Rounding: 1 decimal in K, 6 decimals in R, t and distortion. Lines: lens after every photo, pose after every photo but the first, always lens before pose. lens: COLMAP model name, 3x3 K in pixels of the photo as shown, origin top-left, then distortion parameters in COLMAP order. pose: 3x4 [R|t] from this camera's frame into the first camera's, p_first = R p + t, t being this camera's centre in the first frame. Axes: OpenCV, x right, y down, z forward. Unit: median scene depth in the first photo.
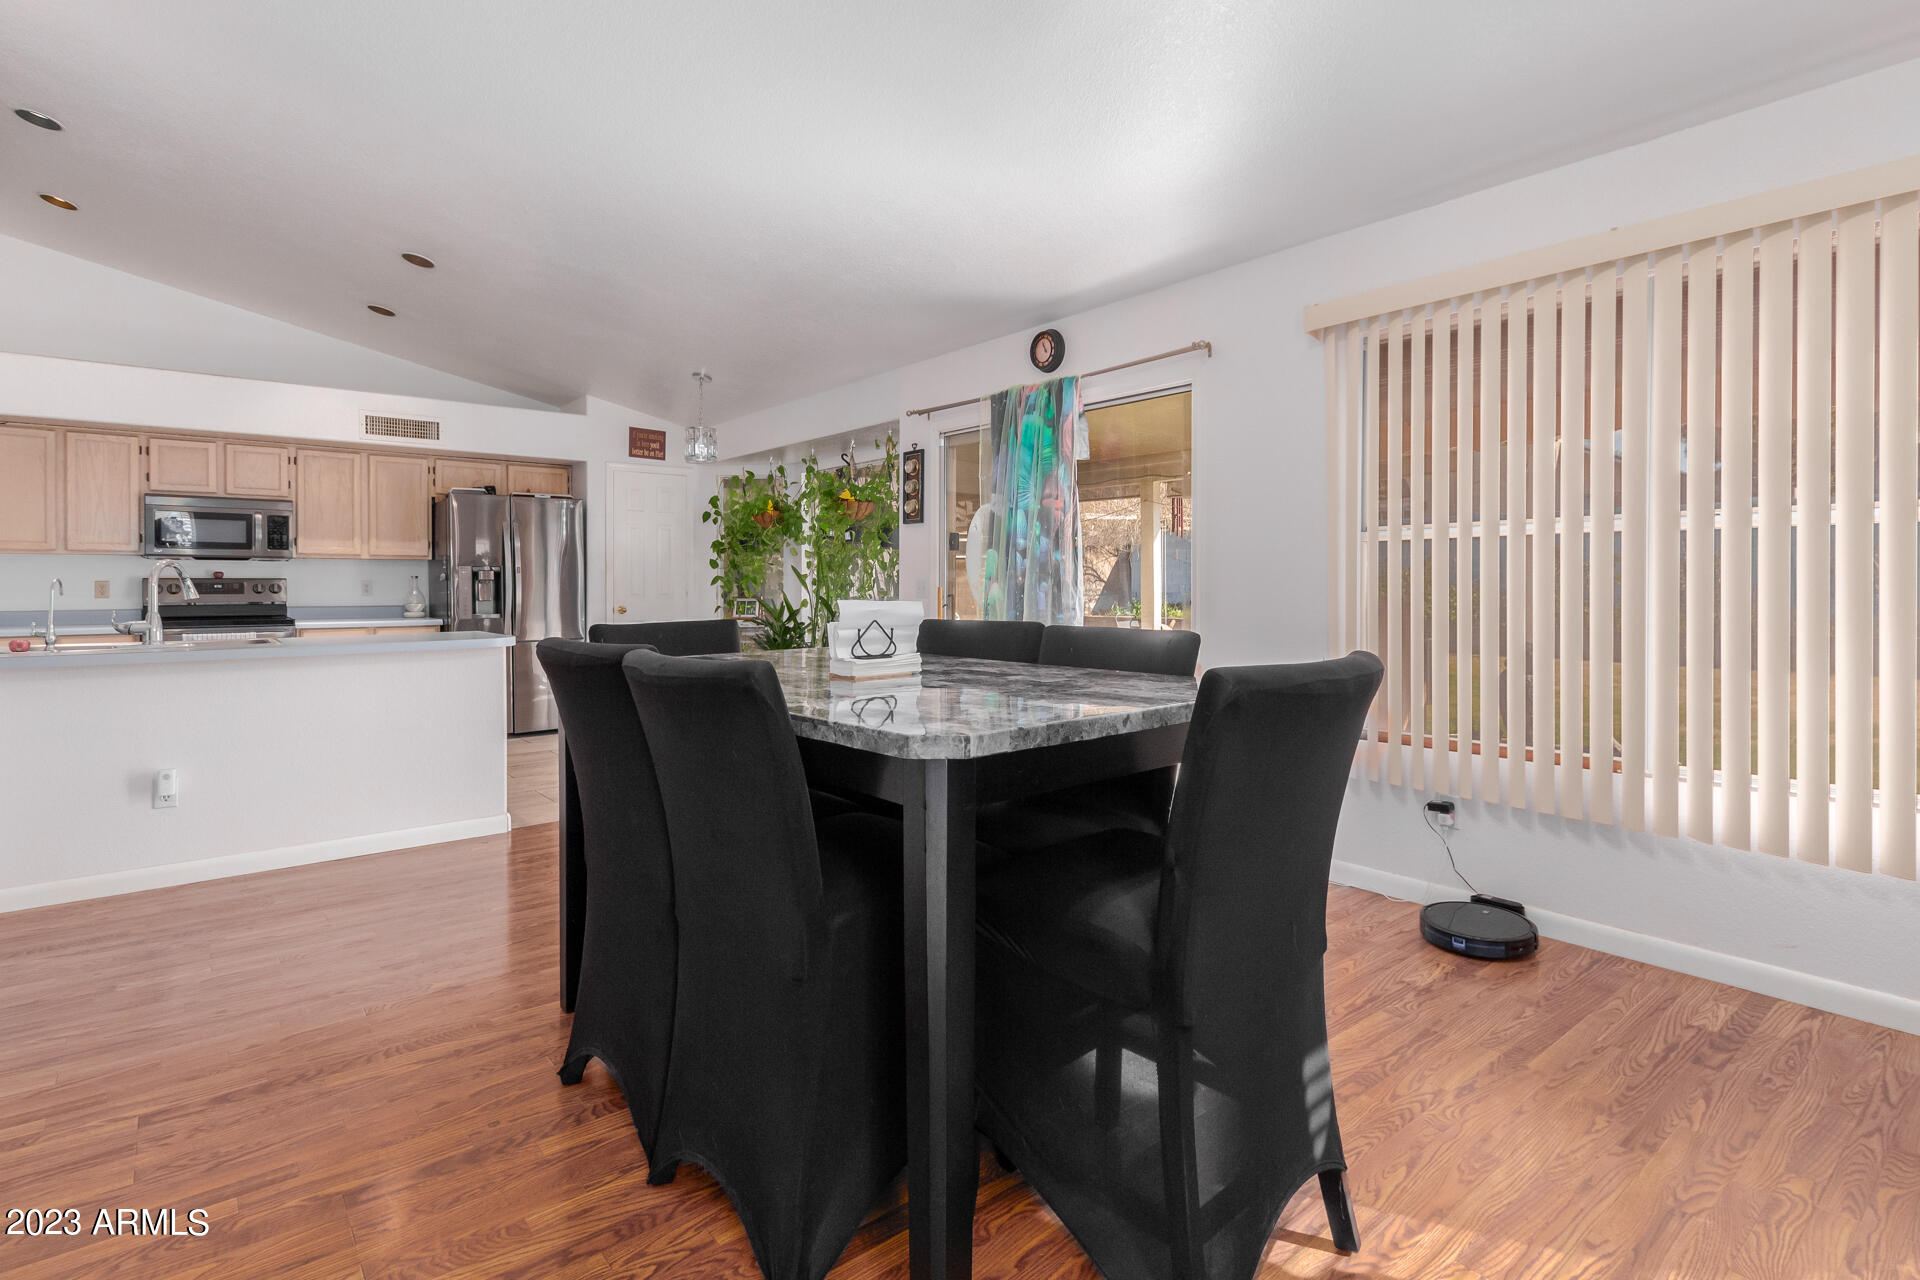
lens RADIAL K [[889.9, 0, 956.6], [0, 889.9, 591.8], [0, 0, 1]] dist [0.007233, -0.003347]
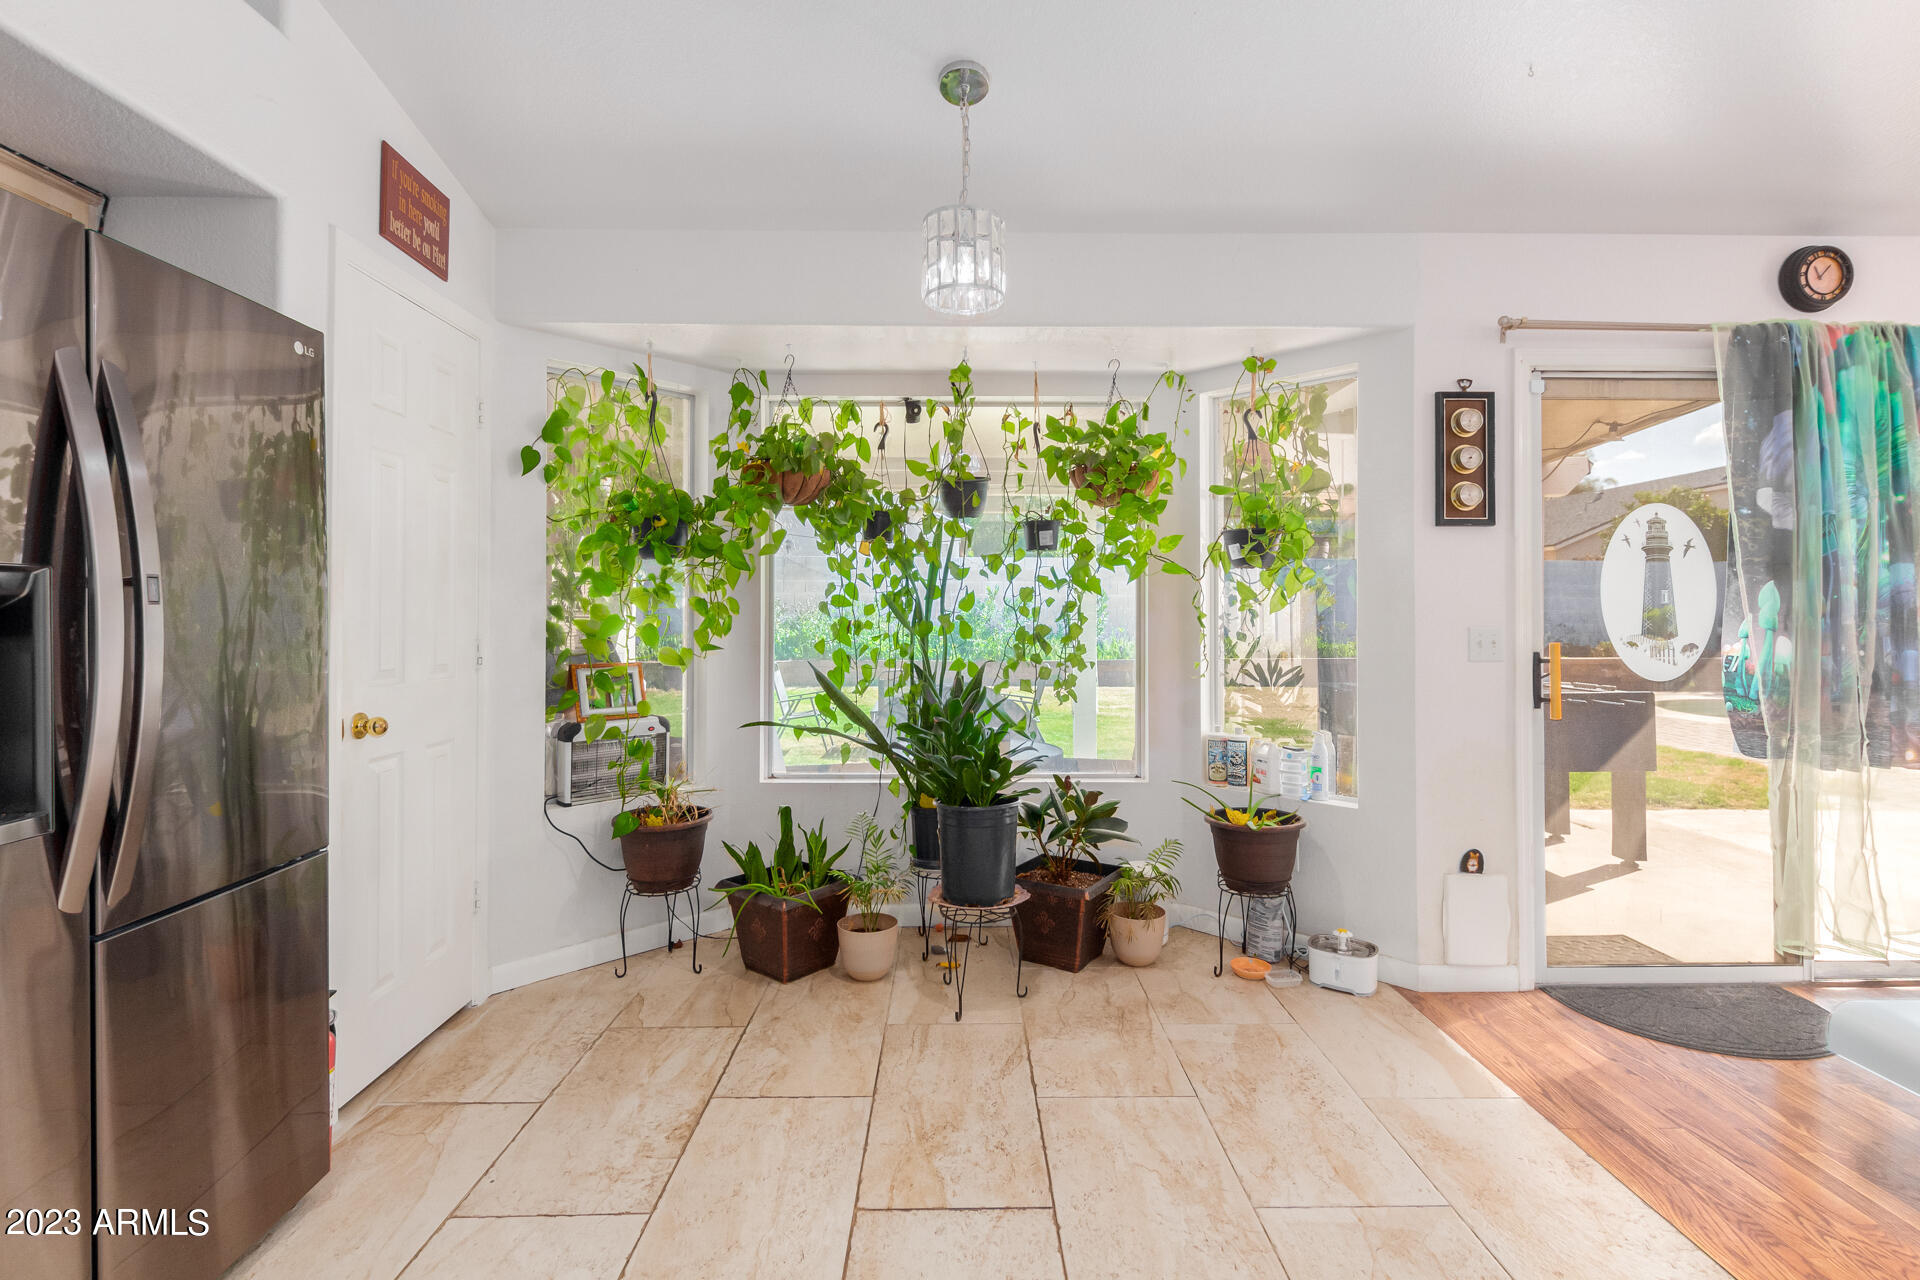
lens RADIAL K [[889.9, 0, 986.4], [0, 889.9, 611.5], [0, 0, 1]] dist [0.007233, -0.003347]
pose [[0.633859, 0.004844, 0.773433, -0.541054], [0.007445, 0.999896, -0.012364, -0.016027], [-0.773412, 0.013596, 0.633757, 0.728303]]
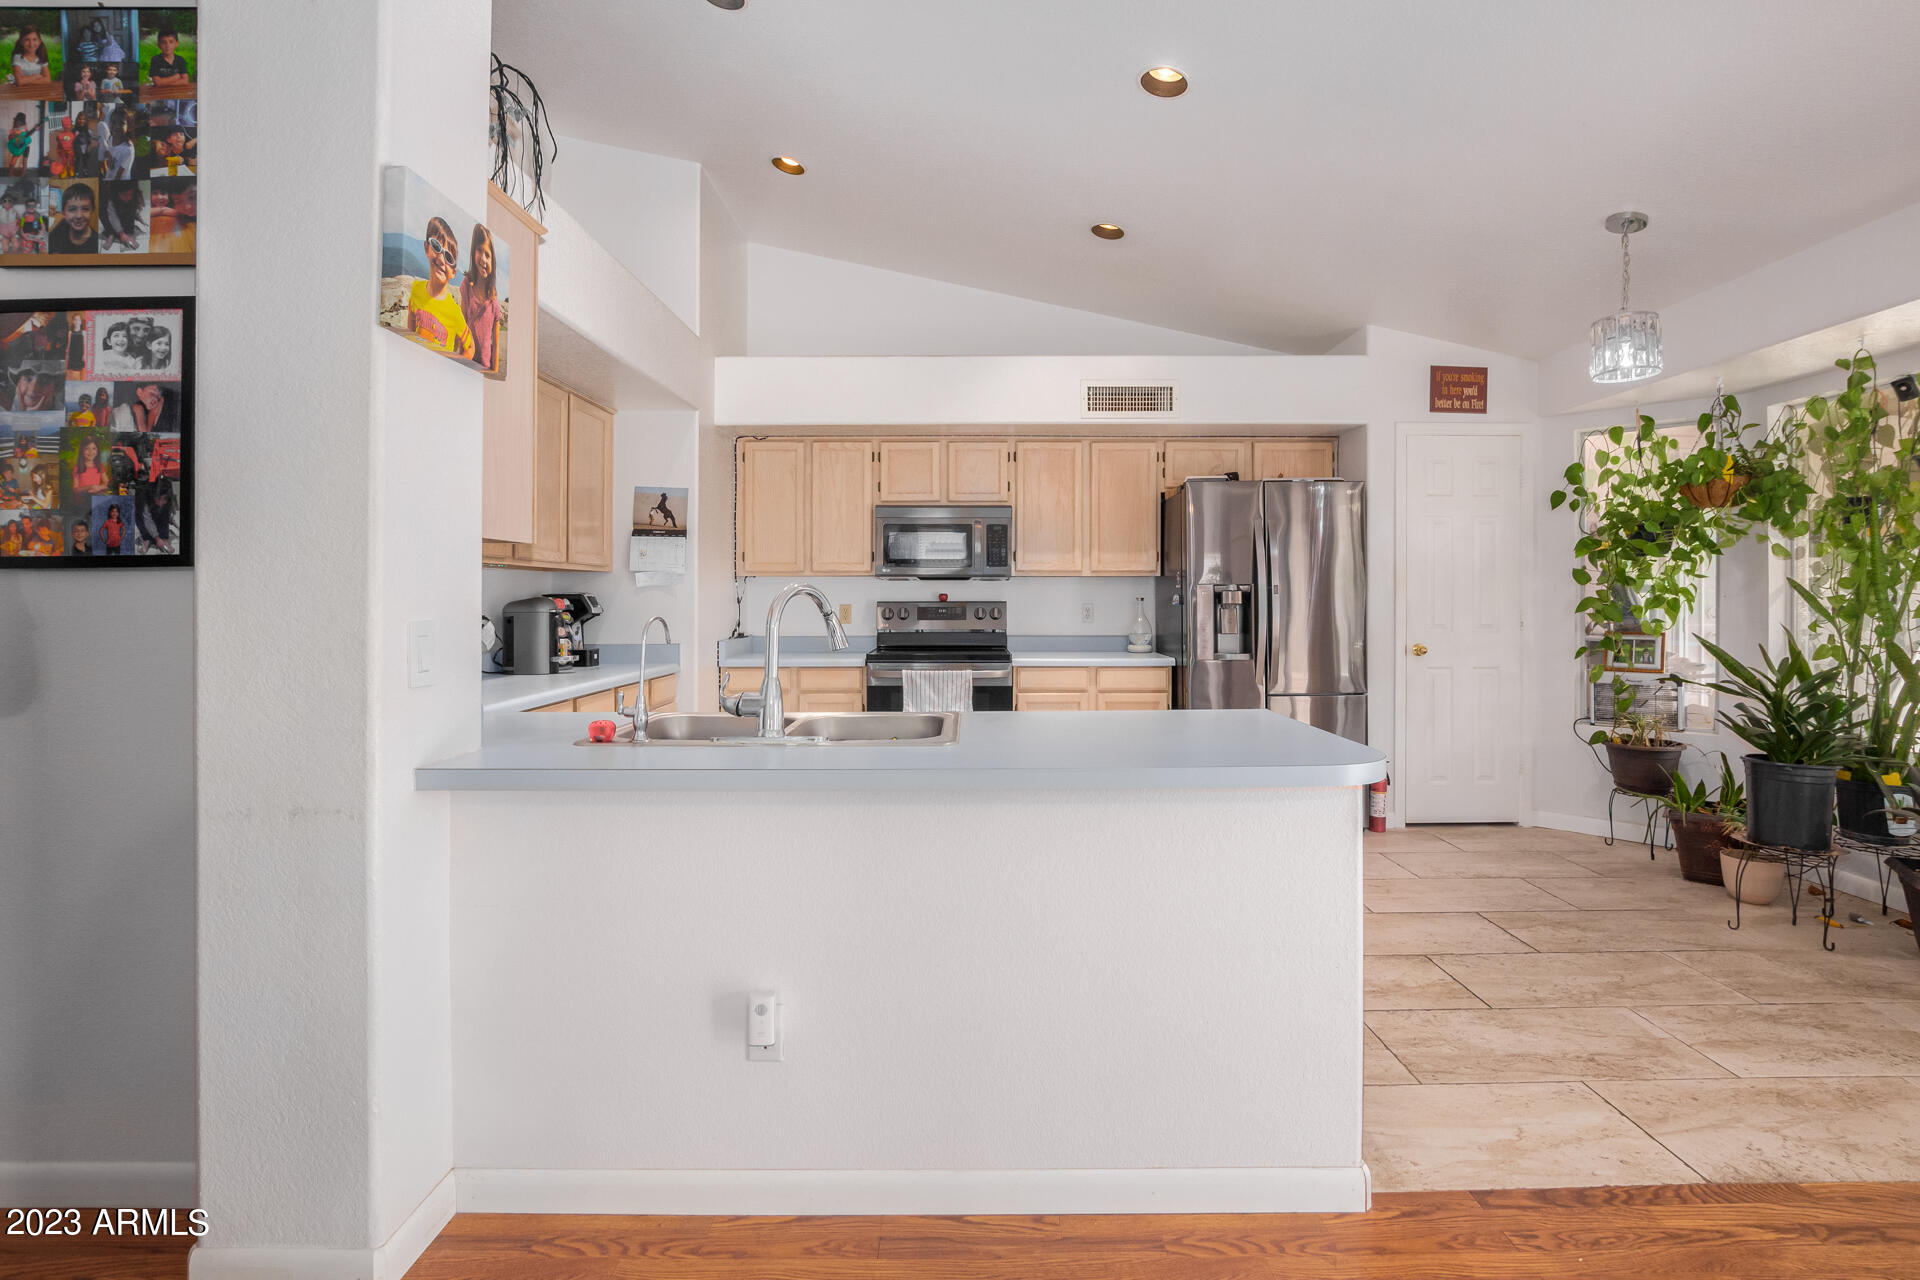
lens RADIAL K [[962.7, 0, 966.9], [0, 962.7, 567.9], [0, 0, 1]] dist [-0.019110, 0.001788]
pose [[0.760269, -0.019255, -0.649323, -0.199567], [-0.008347, 0.999189, -0.039402, -0.010475], [0.649555, 0.035376, 0.759491, 0.298375]]
